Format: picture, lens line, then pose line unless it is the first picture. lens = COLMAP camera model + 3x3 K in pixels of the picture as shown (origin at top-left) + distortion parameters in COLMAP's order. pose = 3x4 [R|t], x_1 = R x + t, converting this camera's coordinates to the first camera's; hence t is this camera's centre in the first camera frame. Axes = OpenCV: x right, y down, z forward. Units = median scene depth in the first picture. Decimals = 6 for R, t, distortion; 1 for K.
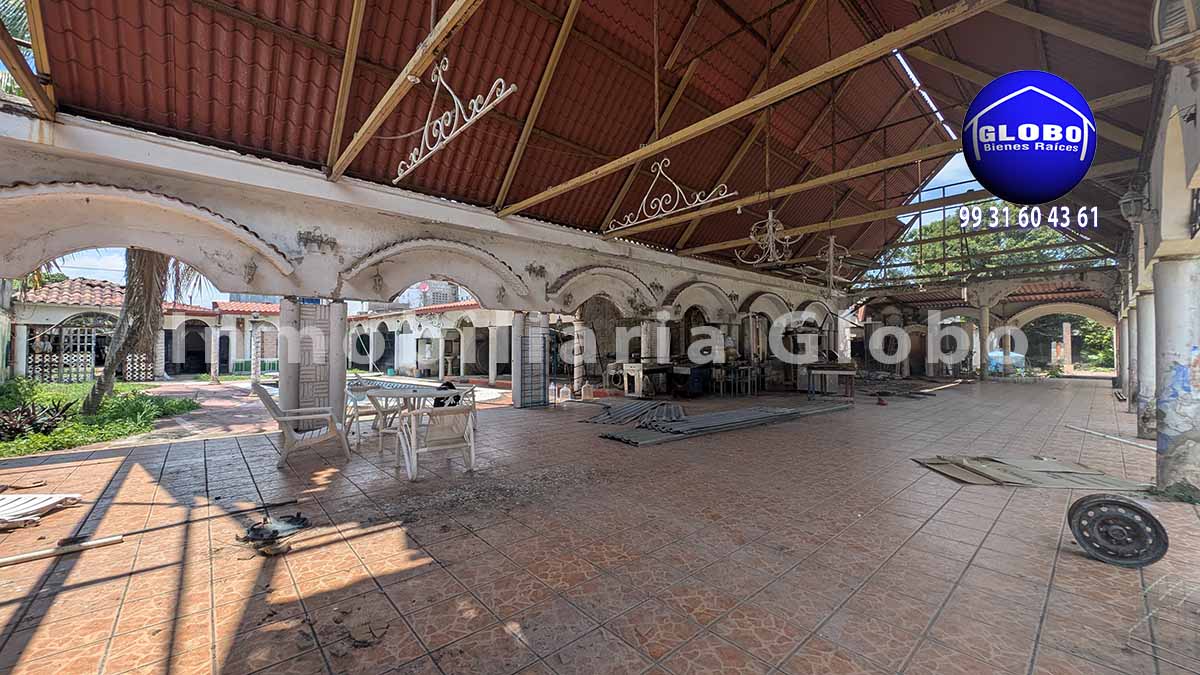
lens RADIAL K [[446.3, 0, 600.1], [0, 446.3, 344.0], [0, 0, 1]] dist [-0.003743, -0.000850]
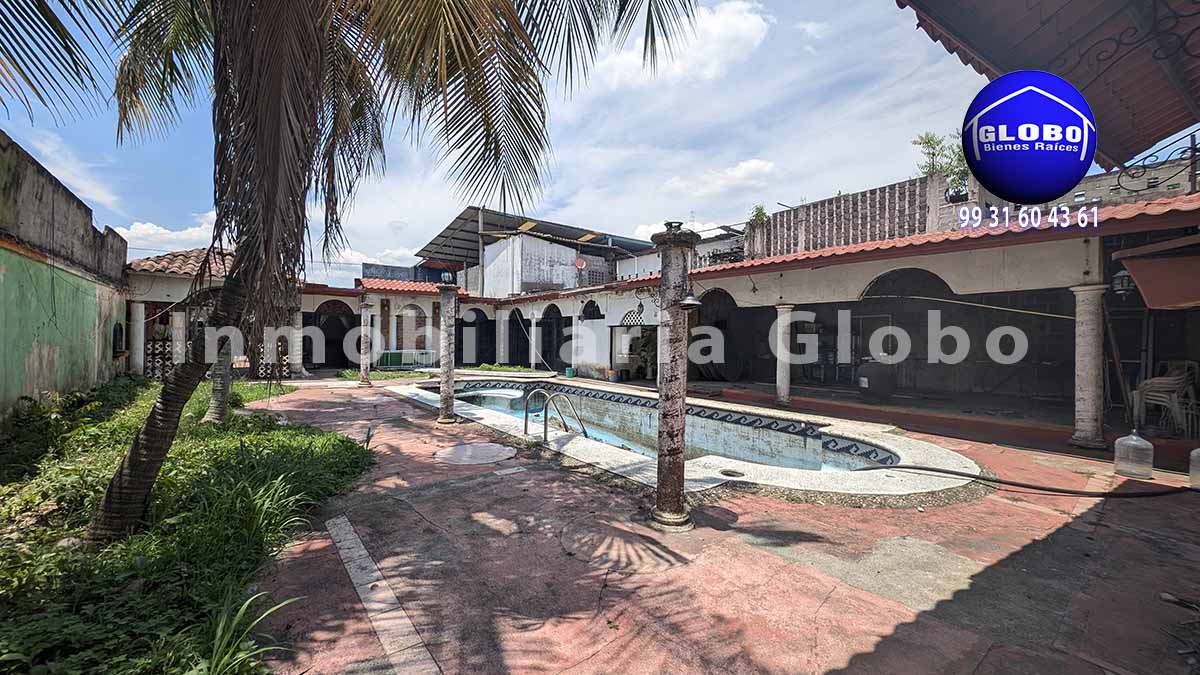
lens RADIAL K [[446.3, 0, 600.3], [0, 446.3, 340.7], [0, 0, 1]] dist [-0.003743, -0.000850]
pose [[0.983308, 0.011389, -0.181594, -0.285870], [-0.010100, 0.999917, 0.008023, 0.005289], [0.181670, -0.006055, 0.983341, 0.287634]]
